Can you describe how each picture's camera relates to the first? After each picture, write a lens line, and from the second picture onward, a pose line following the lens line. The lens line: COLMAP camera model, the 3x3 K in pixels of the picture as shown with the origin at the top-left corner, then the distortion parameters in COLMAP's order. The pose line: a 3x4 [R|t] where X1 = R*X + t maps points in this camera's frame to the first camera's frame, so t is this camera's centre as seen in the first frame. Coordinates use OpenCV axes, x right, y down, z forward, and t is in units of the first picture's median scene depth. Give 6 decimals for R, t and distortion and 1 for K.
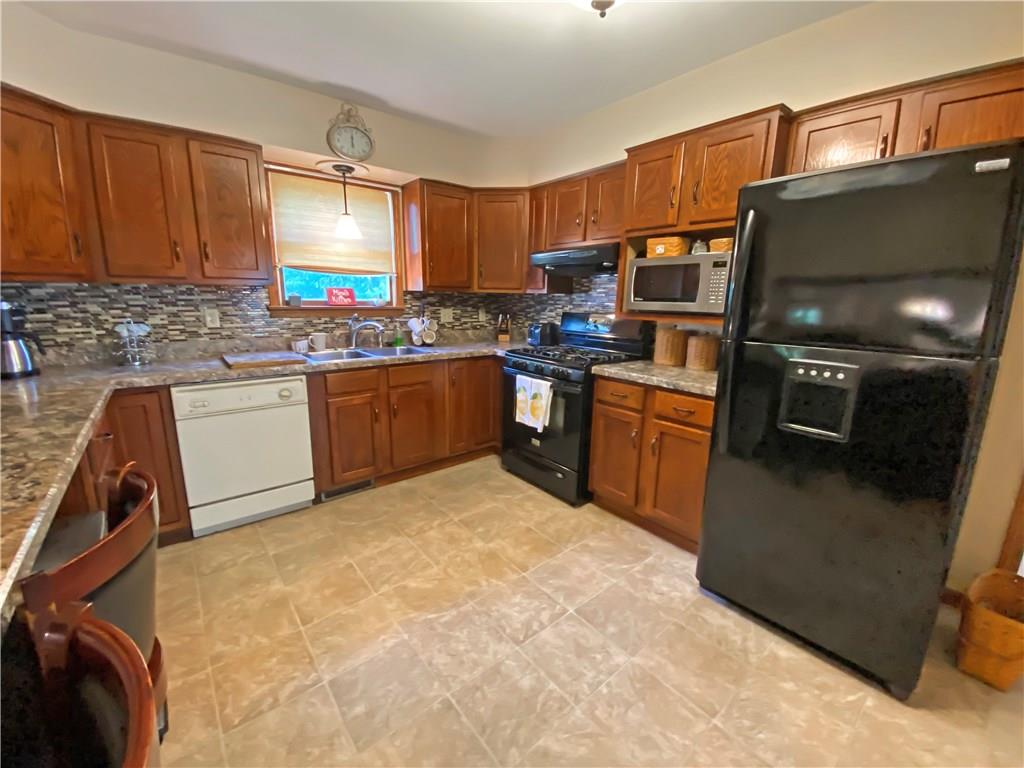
lens RADIAL K [[416.5, 0, 507.8], [0, 416.5, 383.3], [0, 0, 1]] dist [0.018127, -0.018379]
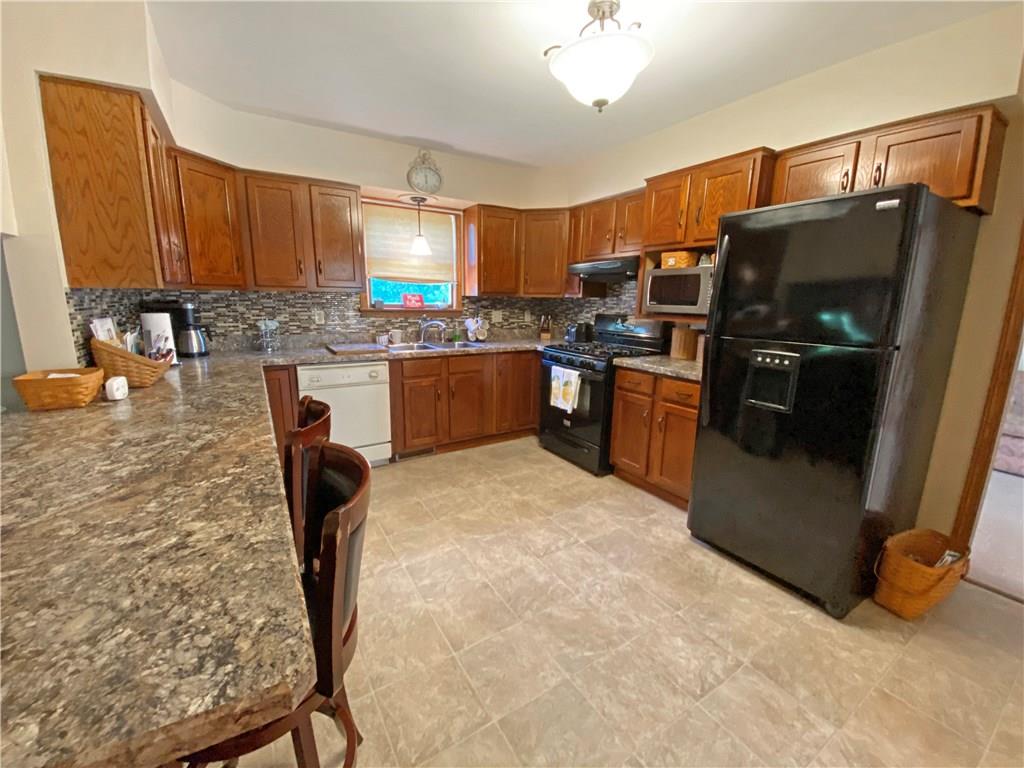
lens RADIAL K [[415.6, 0, 507.3], [0, 415.6, 383.8], [0, 0, 1]] dist [0.046763, -0.037520]
pose [[0.991330, 0.025497, -0.128899, 0.058832], [-0.025968, 0.999661, -0.001975, 0.045315], [0.128805, 0.005305, 0.991656, -0.254329]]
